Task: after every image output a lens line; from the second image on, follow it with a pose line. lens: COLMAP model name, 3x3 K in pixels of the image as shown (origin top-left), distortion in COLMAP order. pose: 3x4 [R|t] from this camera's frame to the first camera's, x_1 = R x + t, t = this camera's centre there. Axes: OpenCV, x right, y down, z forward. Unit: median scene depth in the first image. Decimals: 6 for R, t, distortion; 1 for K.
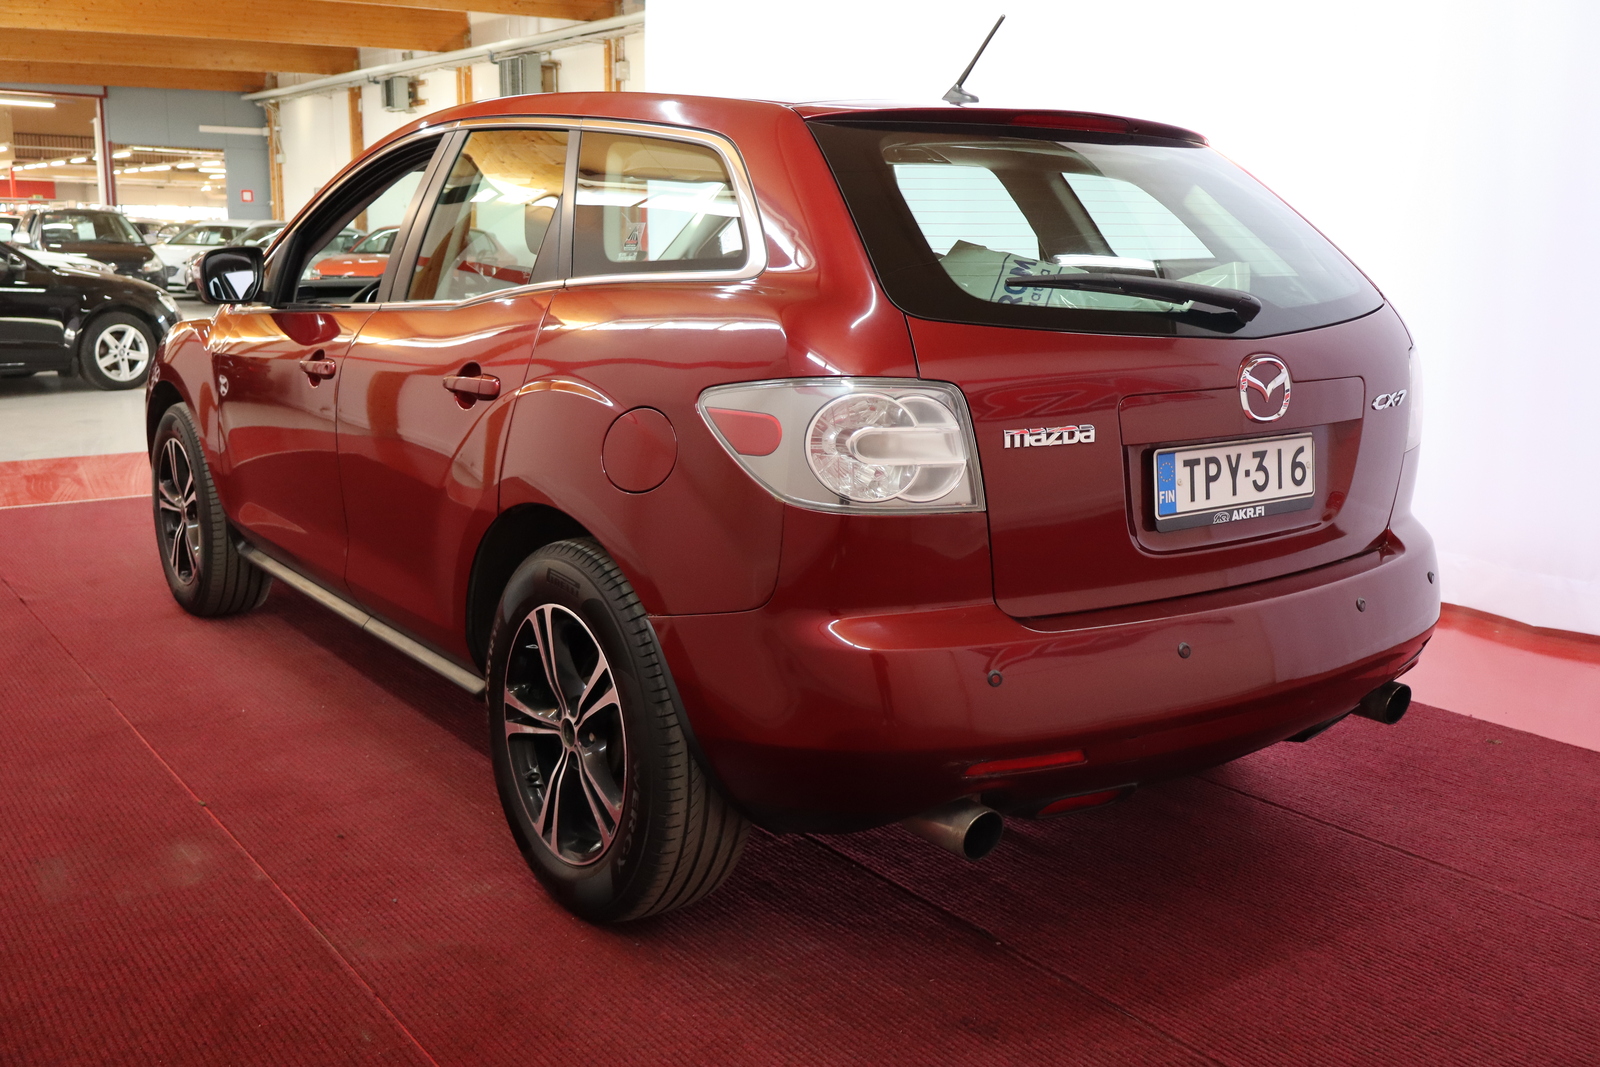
lens RADIAL K [[1486.0, 0, 800.0], [0, 1486.0, 533.5], [0, 0, 1]] dist [0.013088, 0.004061]
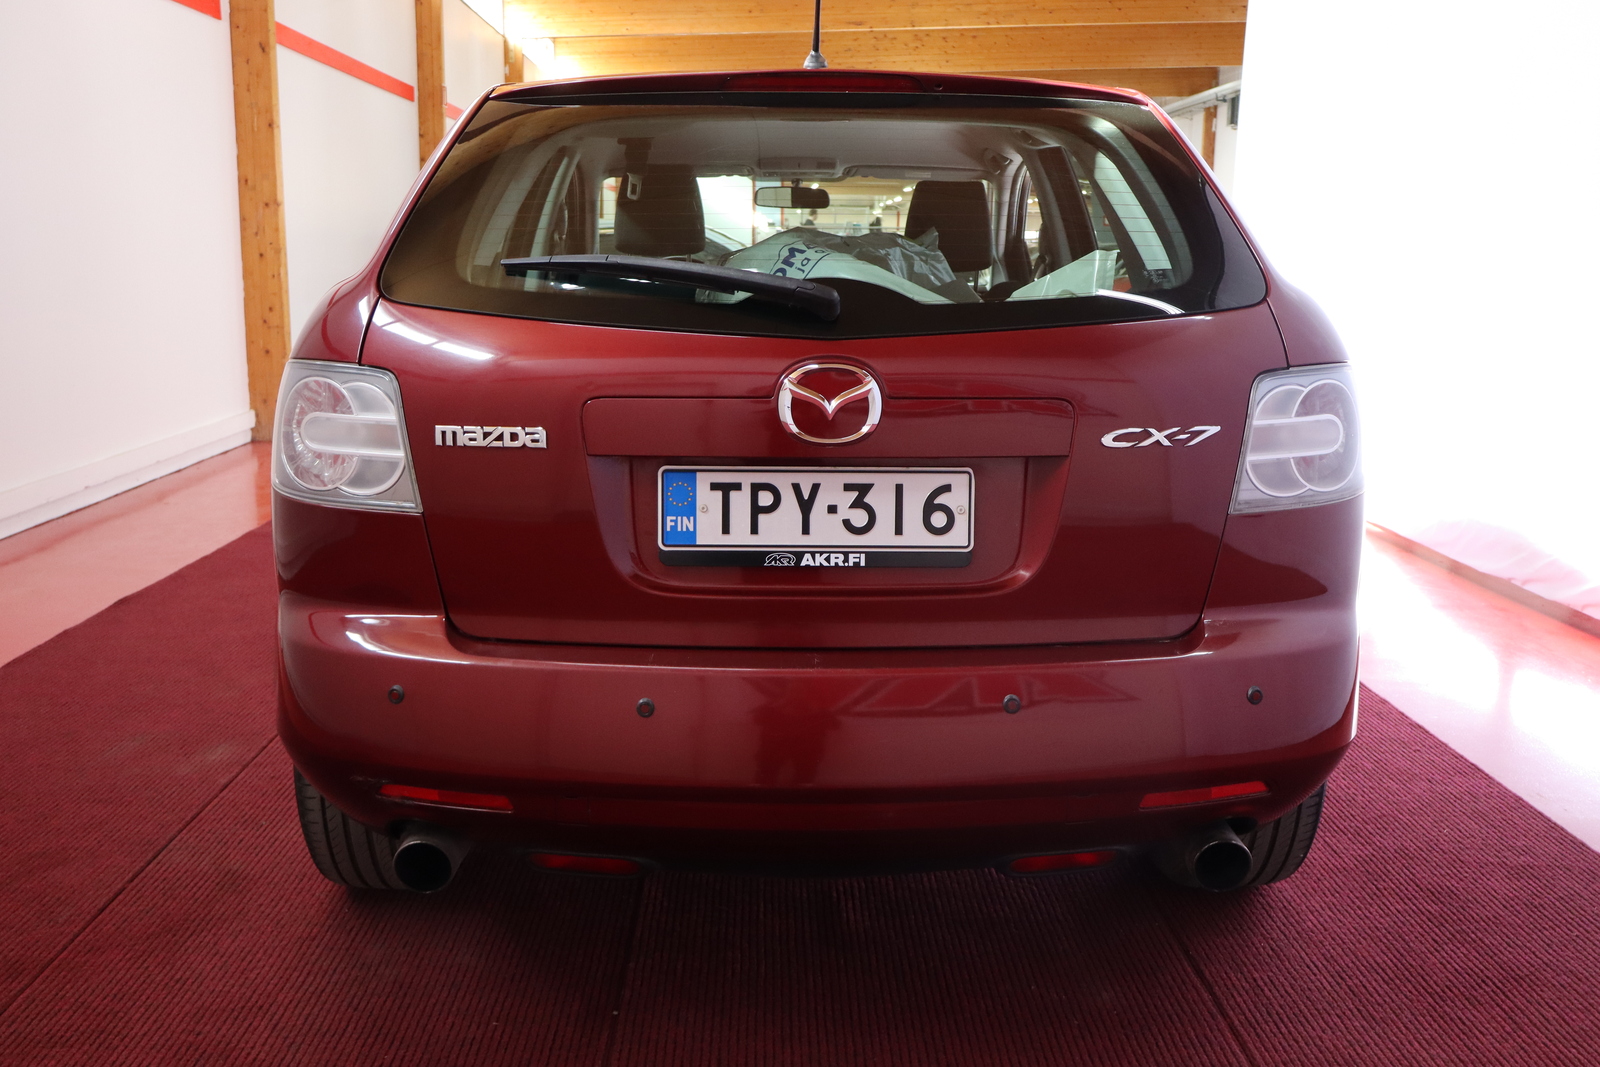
lens RADIAL K [[1486.0, 0, 800.0], [0, 1486.0, 533.5], [0, 0, 1]] dist [0.013088, 0.004061]
pose [[0.807578, 0.104310, -0.580463, 0.765715], [-0.113253, 0.993346, 0.020941, -0.043298], [0.578785, 0.048828, 0.814017, 0.353930]]
